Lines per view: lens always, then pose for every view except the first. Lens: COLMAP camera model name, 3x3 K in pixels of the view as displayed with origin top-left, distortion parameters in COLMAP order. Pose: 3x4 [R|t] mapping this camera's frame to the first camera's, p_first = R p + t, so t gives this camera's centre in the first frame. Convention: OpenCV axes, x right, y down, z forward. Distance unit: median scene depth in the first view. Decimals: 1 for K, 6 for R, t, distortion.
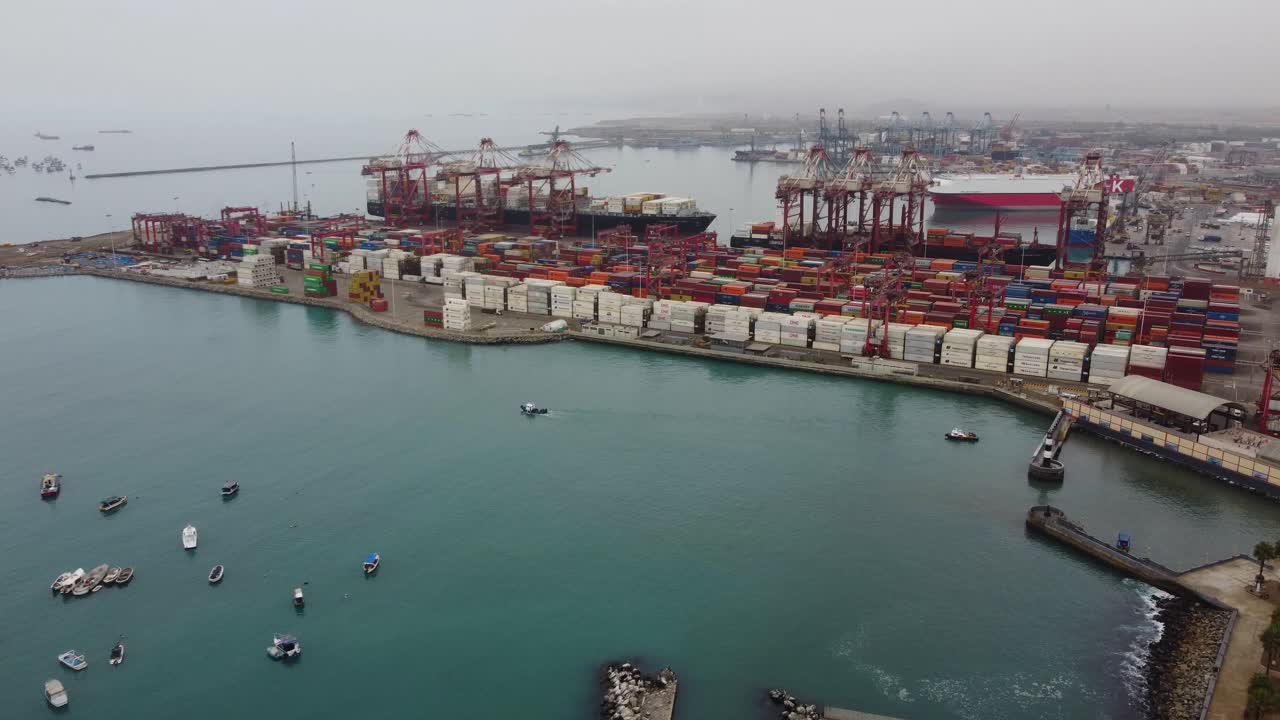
lens RADIAL K [[1059.9, 0, 640.0], [0, 1059.9, 360.0], [0, 0, 1]] dist [-0.003773, -0.011116]
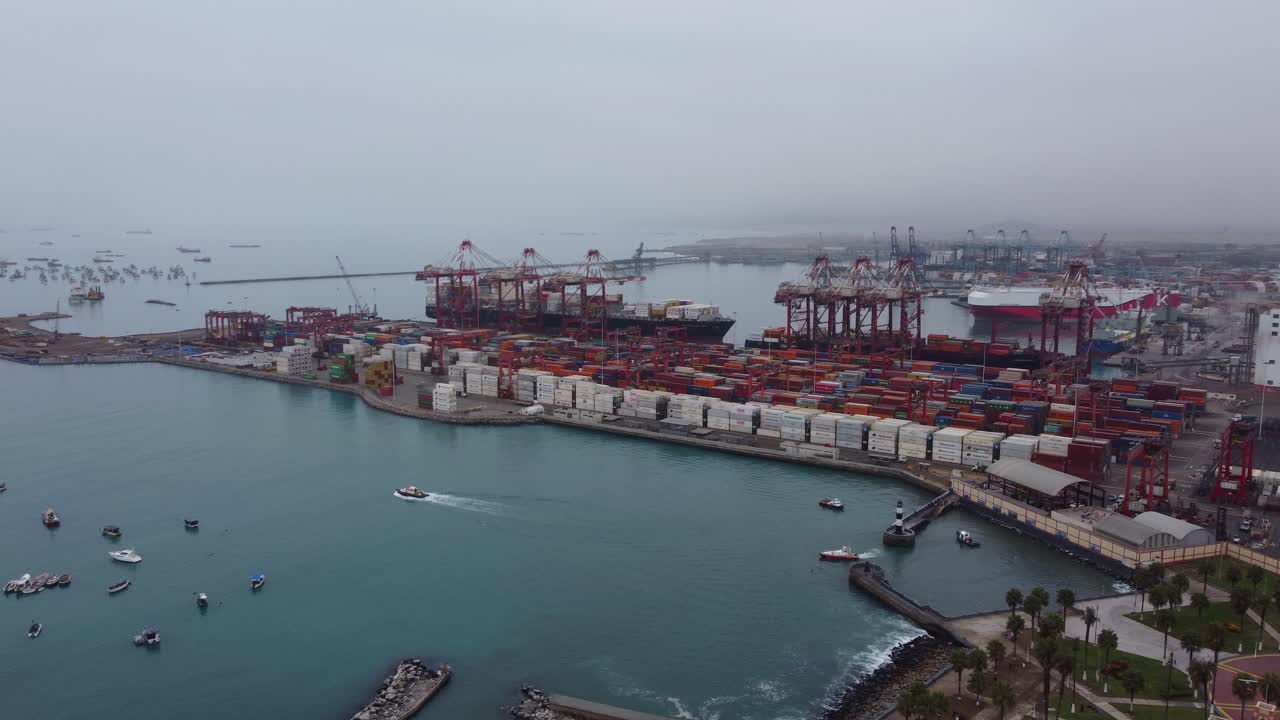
lens RADIAL K [[1059.9, 0, 640.0], [0, 1059.9, 360.0], [0, 0, 1]] dist [-0.003773, -0.011116]
pose [[0.993055, 0.017782, -0.116300, 0.139314], [-0.030590, 0.993539, -0.109291, 0.028766], [0.113605, 0.112090, 0.987183, -0.067902]]
